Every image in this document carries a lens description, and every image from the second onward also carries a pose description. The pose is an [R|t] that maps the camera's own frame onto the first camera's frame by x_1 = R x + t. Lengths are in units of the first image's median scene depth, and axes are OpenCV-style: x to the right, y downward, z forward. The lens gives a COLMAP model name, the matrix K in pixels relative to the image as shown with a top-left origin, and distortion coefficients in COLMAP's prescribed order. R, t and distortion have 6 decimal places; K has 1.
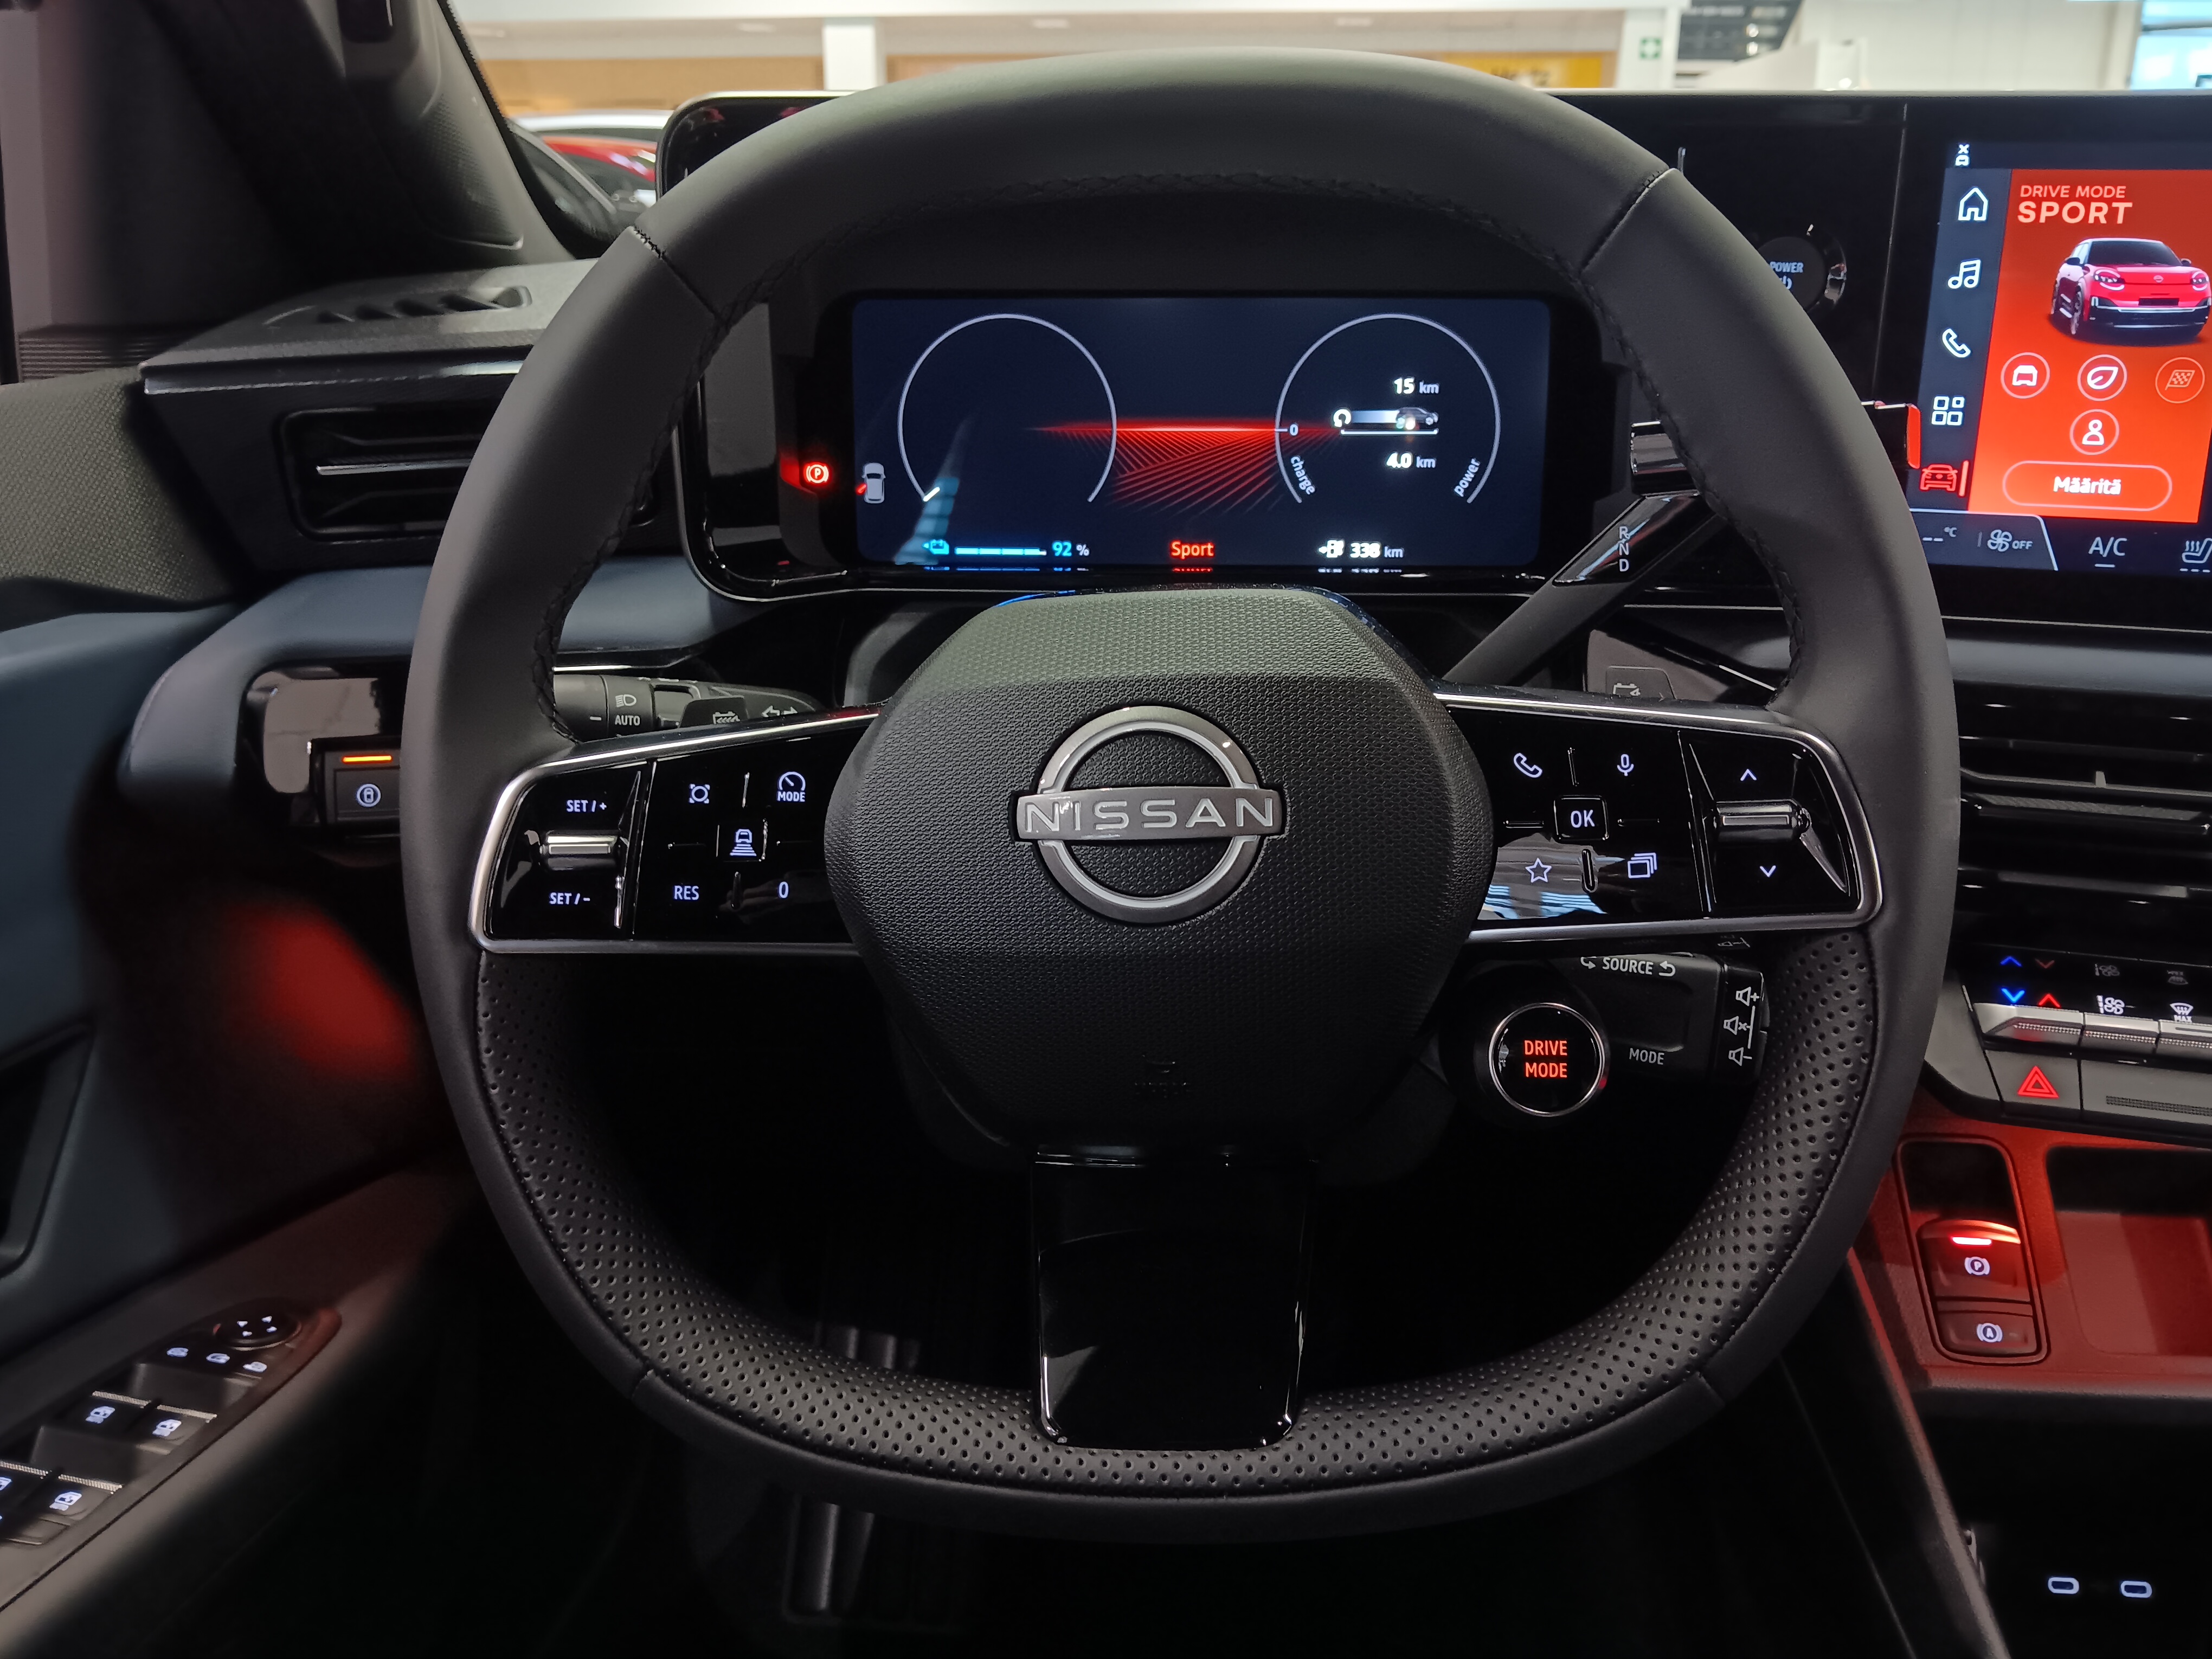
lens RADIAL K [[1755.7, 0, 1137.5], [0, 1755.7, 856.2], [0, 0, 1]] dist [0.054917, -0.112878]
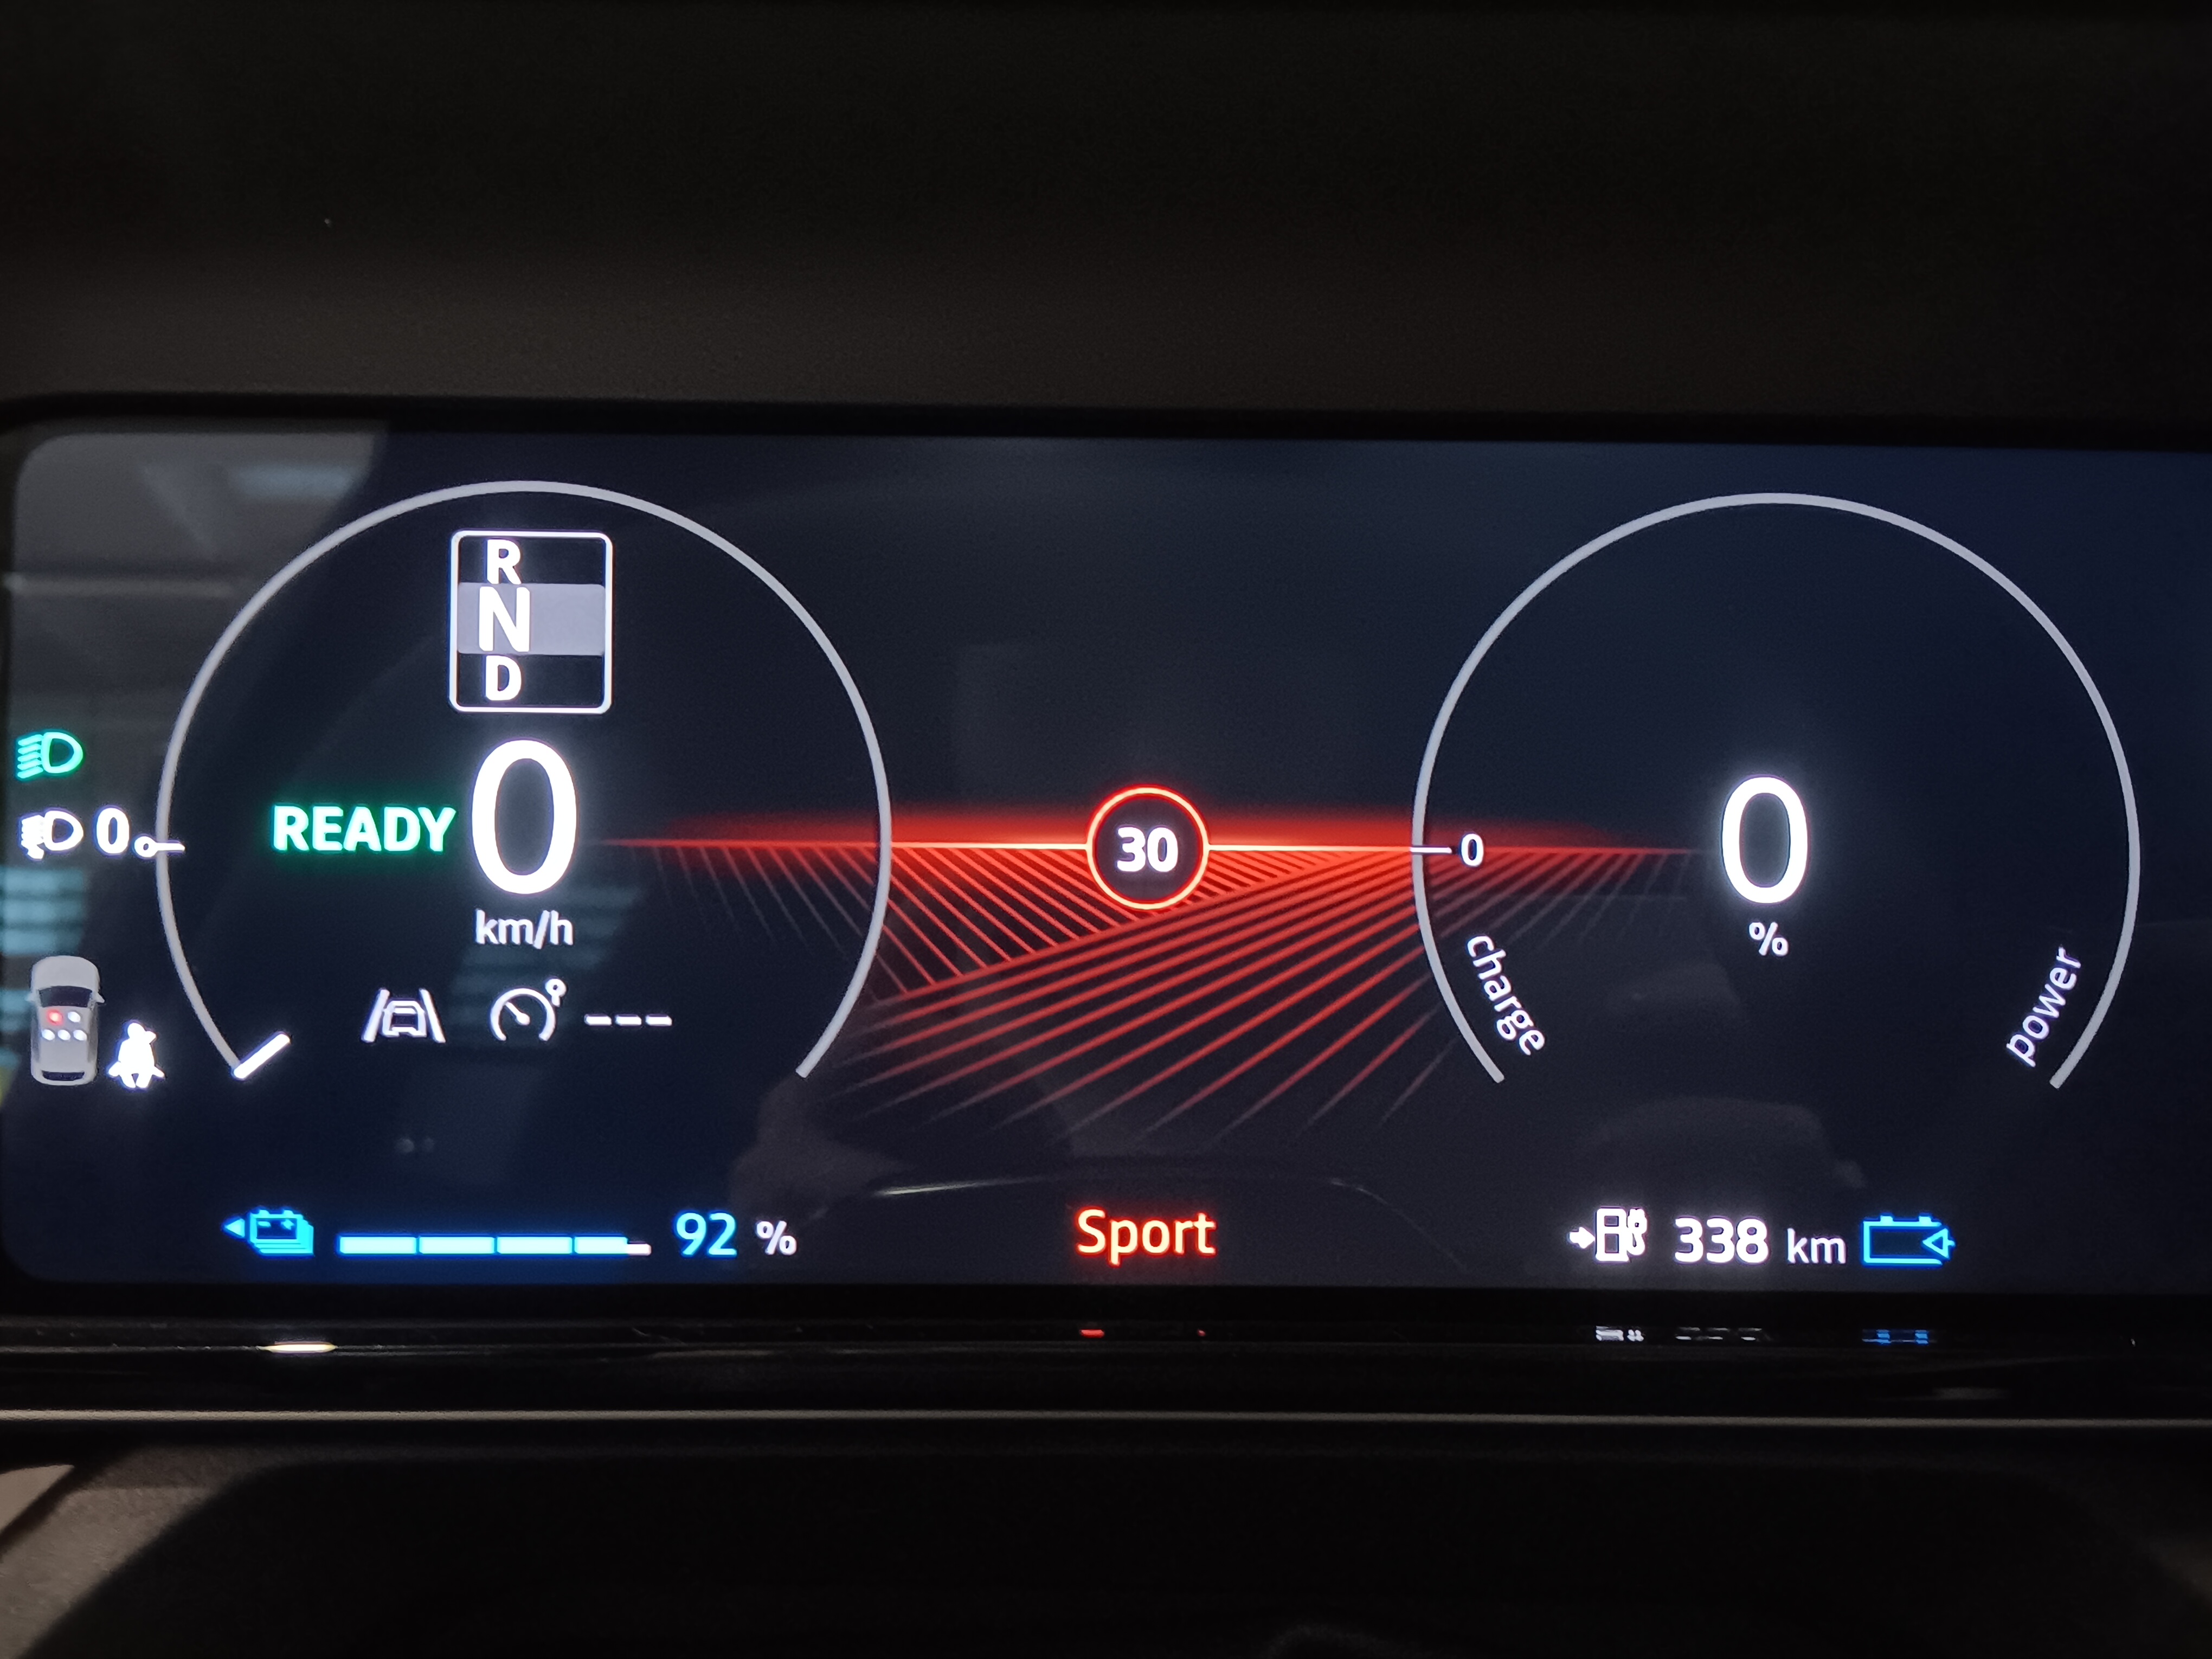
lens RADIAL K [[1755.7, 0, 1100.9], [0, 1755.7, 831.0], [0, 0, 1]] dist [0.054917, -0.112878]
pose [[0.997686, 0.004716, 0.067827, 0.003598], [0.010496, 0.974949, -0.222182, -0.202388], [-0.067176, 0.222379, 0.972643, 0.802265]]
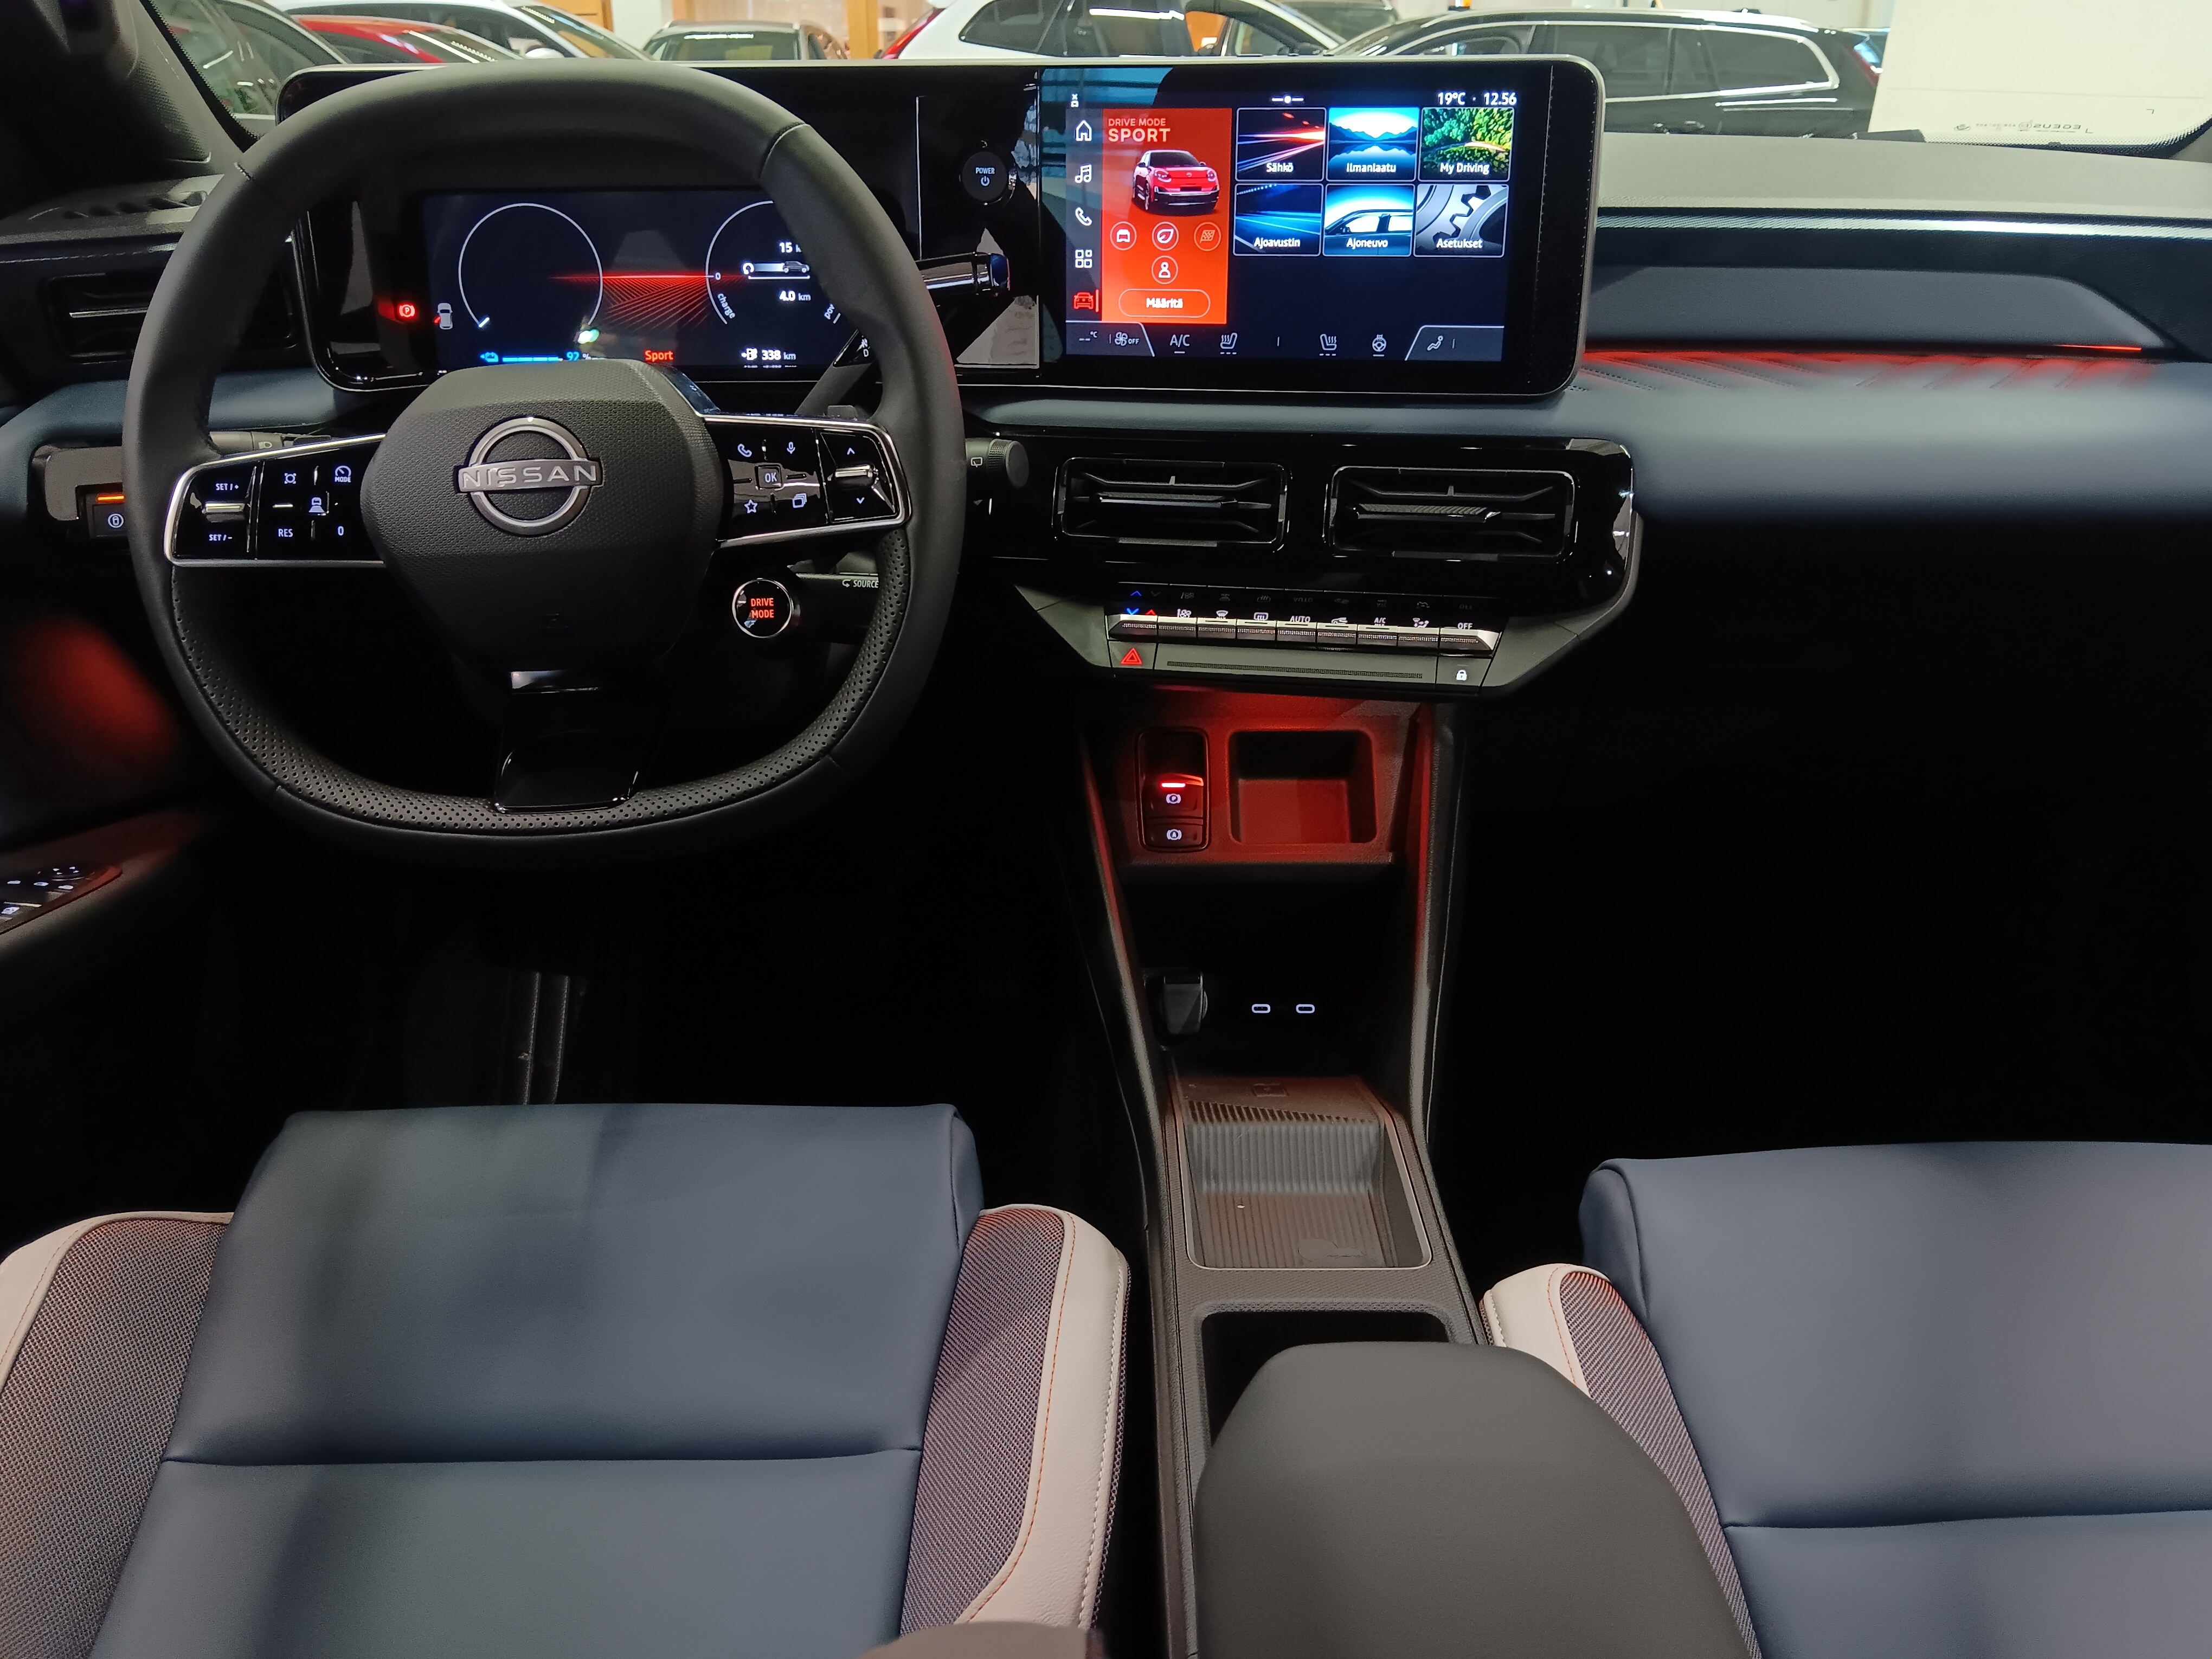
lens RADIAL K [[1755.7, 0, 1120.0], [0, 1755.7, 855.6], [0, 0, 1]] dist [0.054917, -0.112878]
pose [[0.996227, -0.039729, 0.077158, 0.343136], [0.034741, 0.997284, 0.064942, 0.202882], [-0.079528, -0.062017, 0.994902, -0.693469]]
